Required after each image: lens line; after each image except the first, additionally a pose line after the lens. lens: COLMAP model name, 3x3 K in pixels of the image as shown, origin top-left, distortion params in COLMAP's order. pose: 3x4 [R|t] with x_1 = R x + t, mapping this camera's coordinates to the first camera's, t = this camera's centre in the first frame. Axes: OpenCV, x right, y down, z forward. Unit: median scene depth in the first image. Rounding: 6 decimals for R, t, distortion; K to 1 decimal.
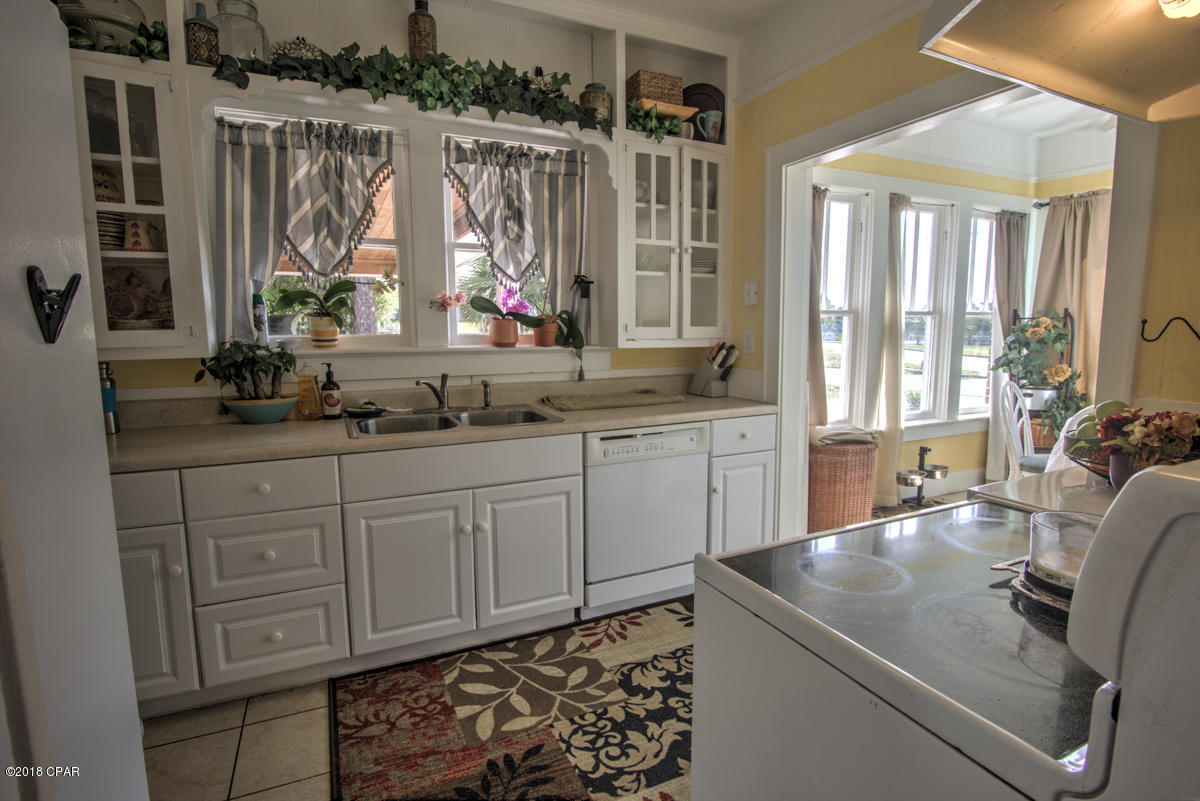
lens RADIAL K [[584.7, 0, 597.8], [0, 584.7, 398.6], [0, 0, 1]] dist [-0.019341, -0.000544]
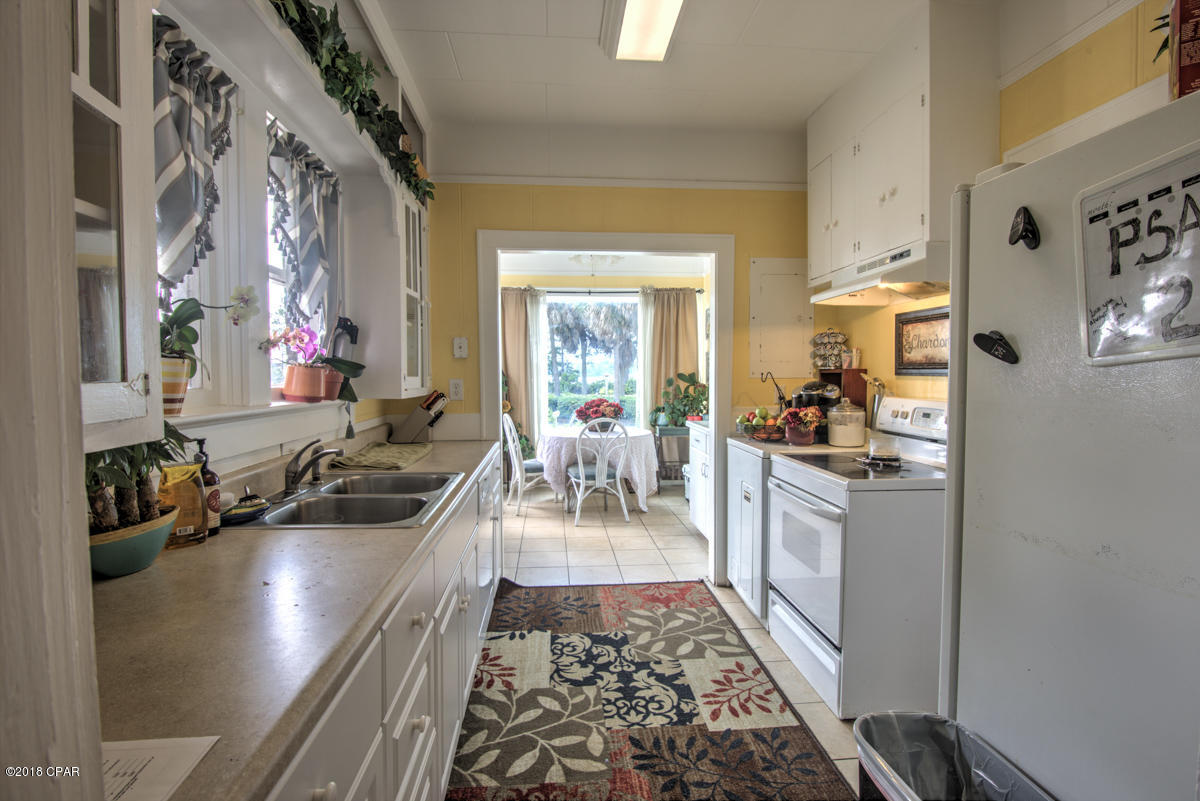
lens RADIAL K [[584.7, 0, 597.8], [0, 584.7, 398.6], [0, 0, 1]] dist [-0.019341, -0.000544]
pose [[0.349759, -0.037017, 0.936108, -0.942625], [0.116475, 0.993185, -0.004245, -0.057374], [-0.929571, 0.110518, 0.351687, 0.468020]]
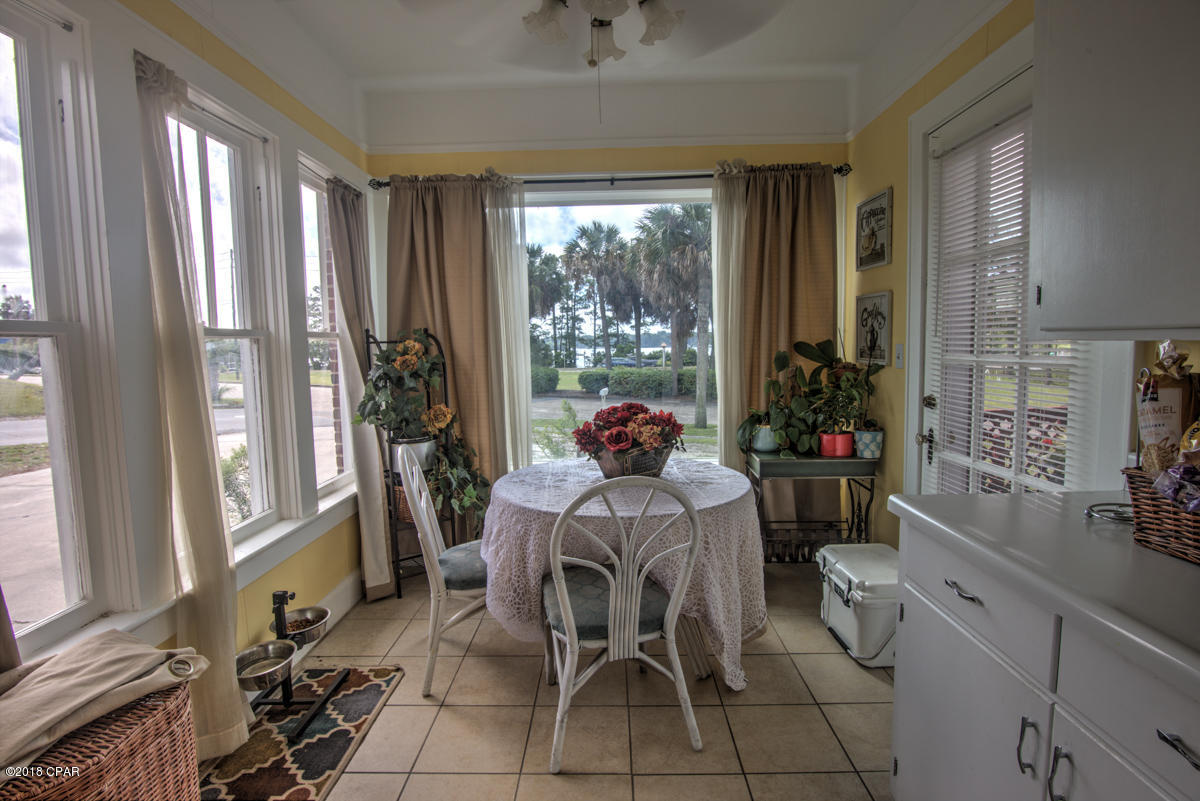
lens RADIAL K [[584.7, 0, 597.8], [0, 584.7, 398.6], [0, 0, 1]] dist [-0.019341, -0.000544]
pose [[0.439492, -0.085542, 0.894164, 0.436211], [0.128598, 0.991193, 0.031617, -0.119361], [-0.888993, 0.101093, 0.446622, 0.914242]]
